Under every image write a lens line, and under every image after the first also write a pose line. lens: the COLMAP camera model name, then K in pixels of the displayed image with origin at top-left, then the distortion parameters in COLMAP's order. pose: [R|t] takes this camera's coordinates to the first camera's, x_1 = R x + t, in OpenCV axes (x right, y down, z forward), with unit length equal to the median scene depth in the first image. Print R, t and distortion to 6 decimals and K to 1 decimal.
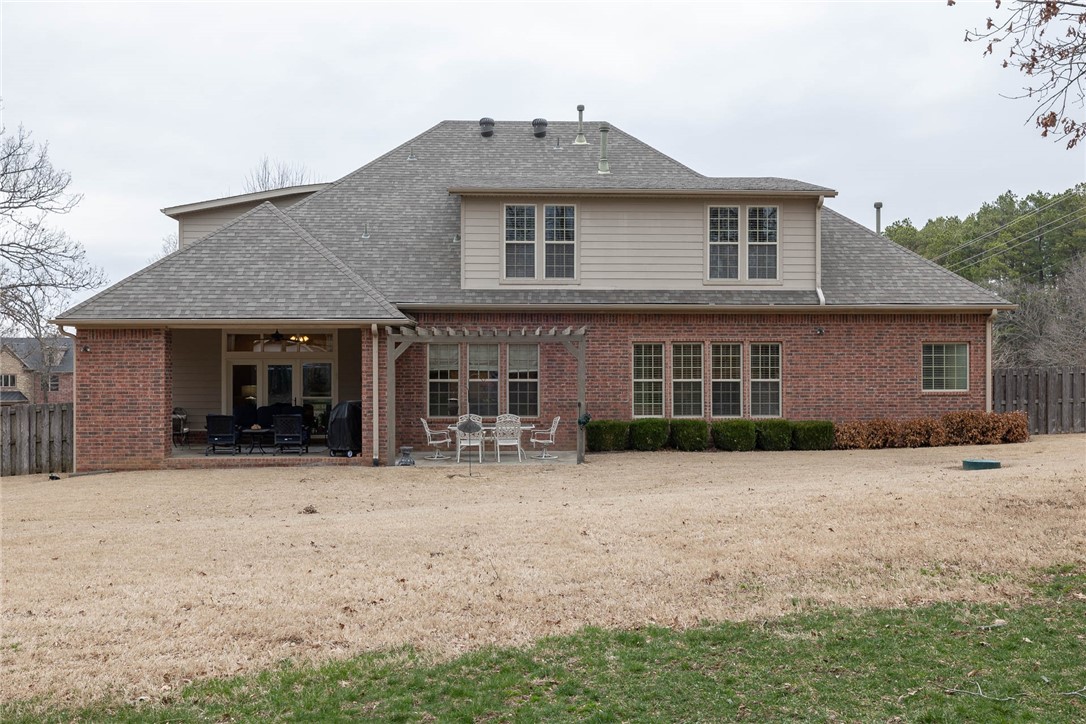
lens RADIAL K [[1041.6, 0, 543.0], [0, 1041.6, 362.0], [0, 0, 1]] dist [-0.004960, 0.000053]
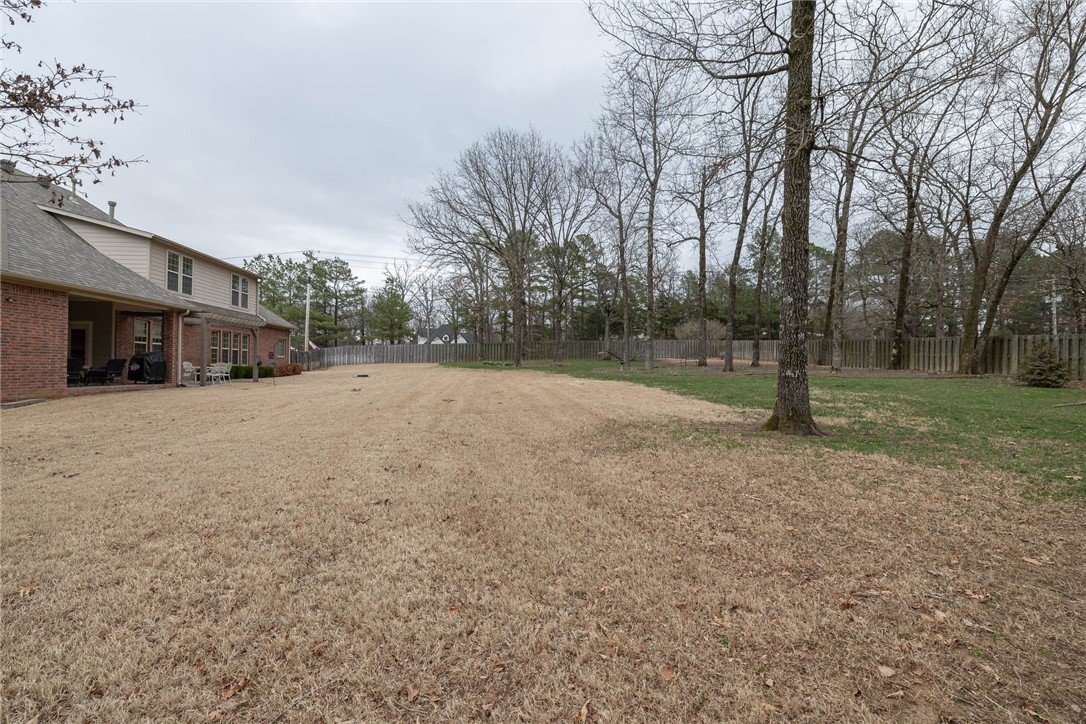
lens RADIAL K [[450.4, 0, 536.9], [0, 450.4, 359.8], [0, 0, 1]] dist [0.001140, 0.000157]
pose [[-0.047392, 0.020718, 0.998661, -0.869267], [-0.018447, 0.999596, -0.021613, 0.050266], [-0.998706, -0.019447, -0.046991, 0.372840]]
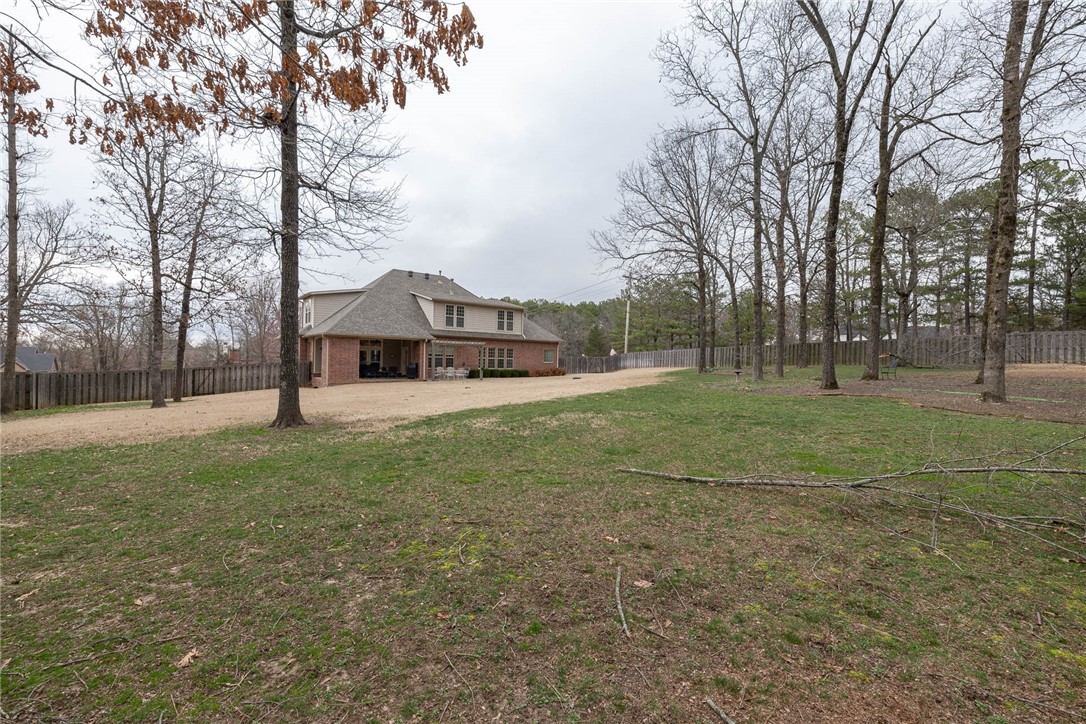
lens RADIAL K [[450.4, 0, 536.9], [0, 450.4, 359.8], [0, 0, 1]] dist [0.001140, 0.000157]
pose [[0.813879, 0.017976, 0.580757, -0.630036], [-0.021364, 0.999771, -0.001006, 0.020853], [-0.580642, -0.011589, 0.814077, -0.339889]]
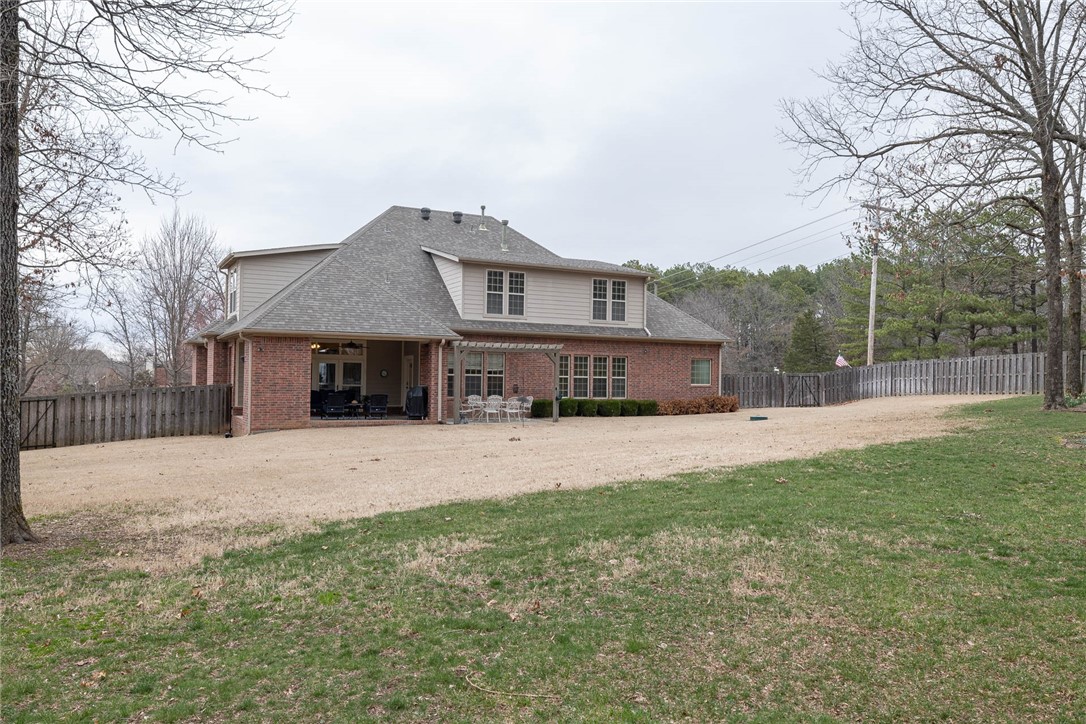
lens RADIAL K [[826.6, 0, 544.8], [0, 826.6, 366.3], [0, 0, 1]] dist [0.000660, 0.001635]
pose [[0.906257, 0.020552, 0.422227, -0.505443], [-0.016288, 0.999773, -0.013702, 0.019569], [-0.422413, 0.005541, 0.906387, -0.233323]]
